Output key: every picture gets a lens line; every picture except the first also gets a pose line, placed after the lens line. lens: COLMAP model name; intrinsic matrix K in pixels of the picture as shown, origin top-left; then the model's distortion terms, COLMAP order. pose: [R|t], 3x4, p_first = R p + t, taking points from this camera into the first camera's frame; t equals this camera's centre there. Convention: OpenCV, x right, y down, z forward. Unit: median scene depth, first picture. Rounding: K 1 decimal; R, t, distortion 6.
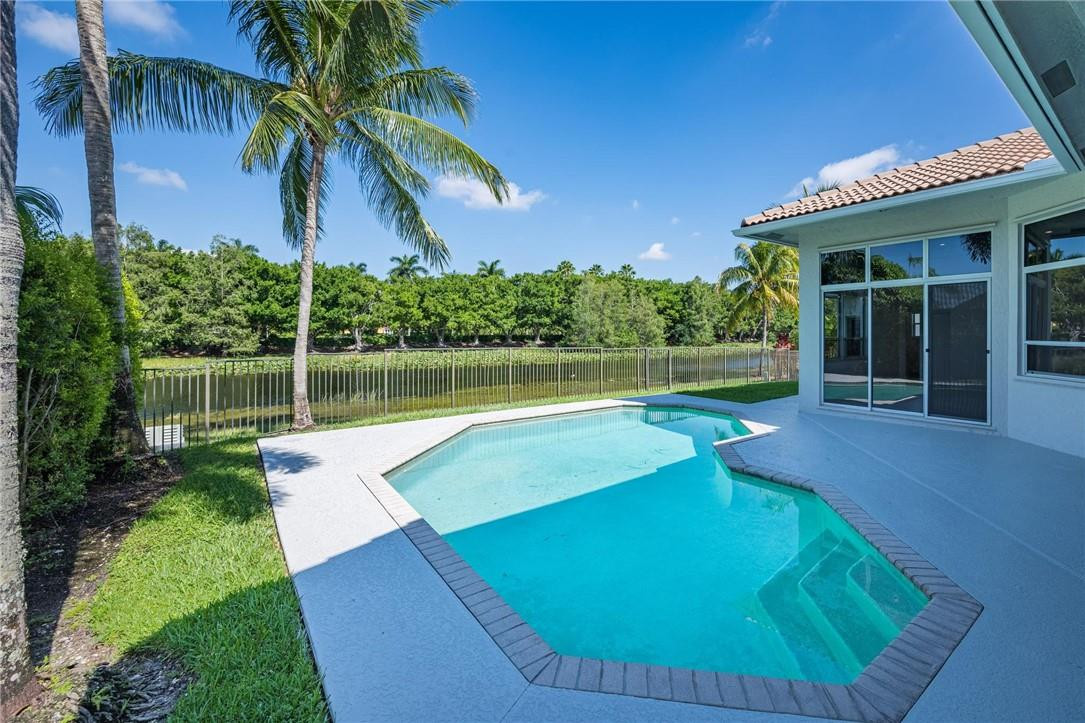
lens RADIAL K [[456.1, 0, 567.1], [0, 456.1, 325.2], [0, 0, 1]] dist [-0.002815, 0.000642]
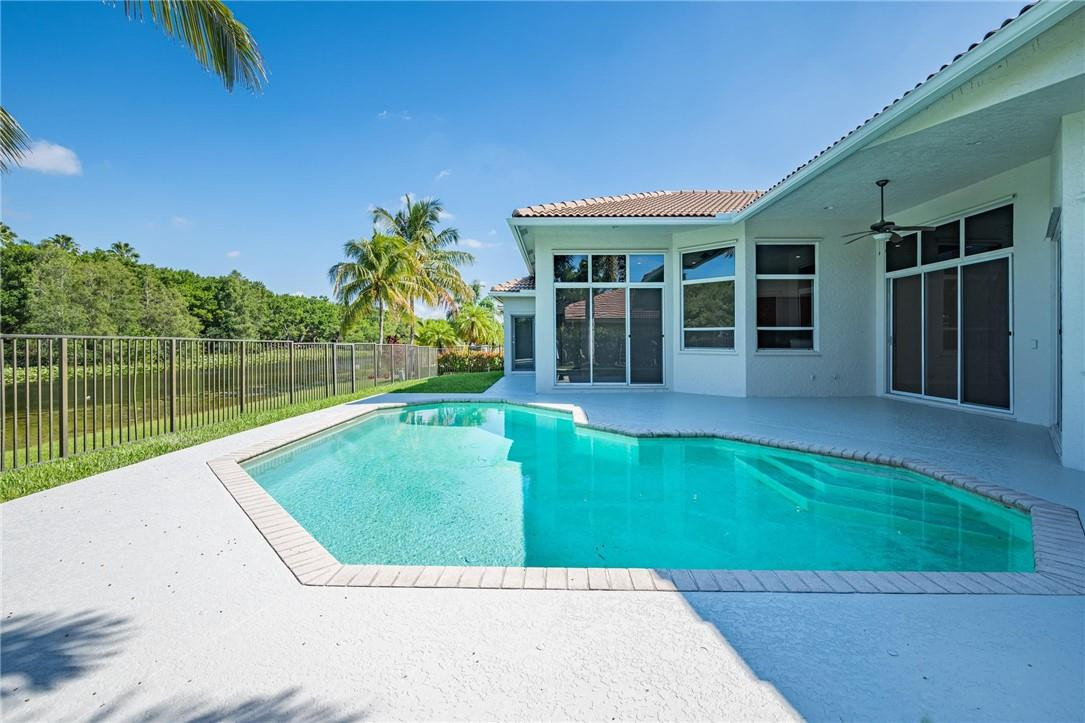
lens RADIAL K [[456.1, 0, 547.7], [0, 456.1, 335.3], [0, 0, 1]] dist [-0.002815, 0.000642]
pose [[0.602500, 0.010804, 0.798046, -0.057227], [-0.014491, 0.999892, -0.002597, 0.007734], [-0.797988, -0.009999, 0.602591, 0.048220]]
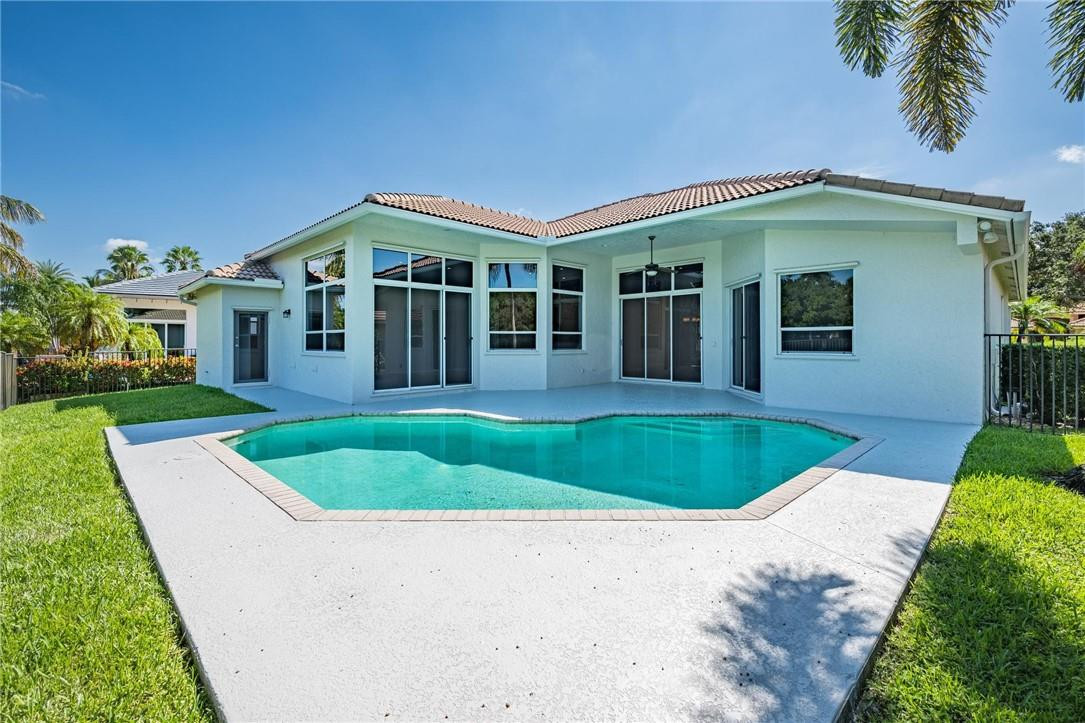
lens RADIAL K [[485.0, 0, 546.6], [0, 485.0, 338.7], [0, 0, 1]] dist [0.007677, 0.000675]
pose [[-0.156668, 0.006940, 0.987627, -0.090619], [-0.014554, 0.999851, -0.009335, 0.008393], [-0.987544, -0.015836, -0.156543, 0.119284]]
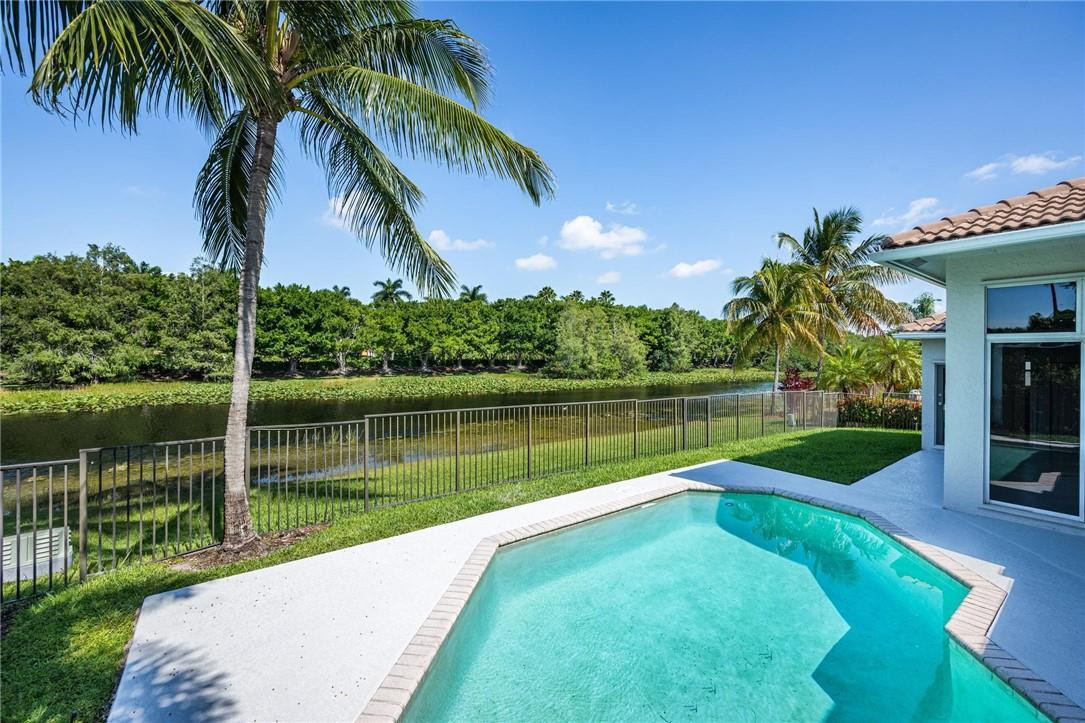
lens RADIAL K [[429.9, 0, 545.2], [0, 429.9, 358.2], [0, 0, 1]] dist [-0.002078, -0.000617]
pose [[0.999923, 0.009044, 0.008461, -0.019922], [-0.009259, 0.999625, 0.025786, -0.009087], [-0.008224, -0.025862, 0.999632, 0.052617]]
